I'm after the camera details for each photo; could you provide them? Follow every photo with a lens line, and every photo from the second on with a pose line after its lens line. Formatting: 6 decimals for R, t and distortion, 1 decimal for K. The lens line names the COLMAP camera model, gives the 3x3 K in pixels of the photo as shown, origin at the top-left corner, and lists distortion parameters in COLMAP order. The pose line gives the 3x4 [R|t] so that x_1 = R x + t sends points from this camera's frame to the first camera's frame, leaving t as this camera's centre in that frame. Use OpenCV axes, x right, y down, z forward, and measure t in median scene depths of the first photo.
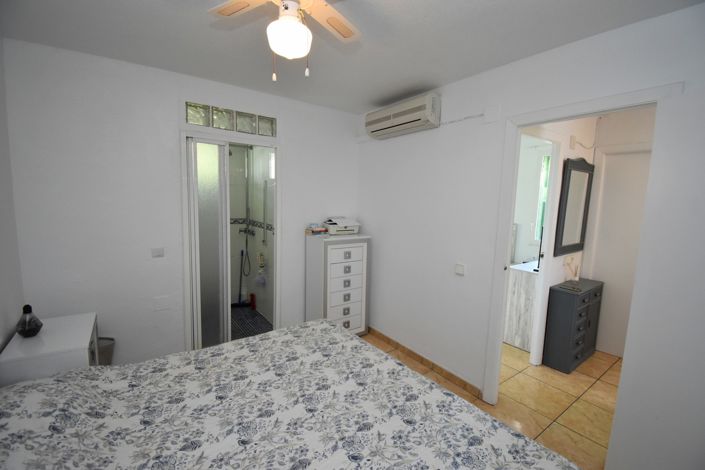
lens RADIAL K [[311.1, 0, 354.0], [0, 311.1, 235.1], [0, 0, 1]] dist [0.026017, -0.025883]
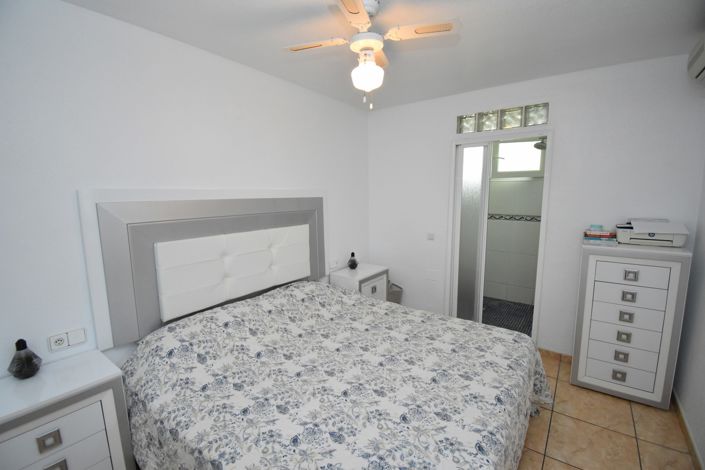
lens RADIAL K [[311.1, 0, 354.0], [0, 311.1, 235.1], [0, 0, 1]] dist [0.026017, -0.025883]
pose [[0.293087, 0.097542, -0.951097, 0.733768], [-0.093597, 0.992931, 0.072990, -0.024175], [0.951493, 0.067628, 0.300145, 0.373507]]
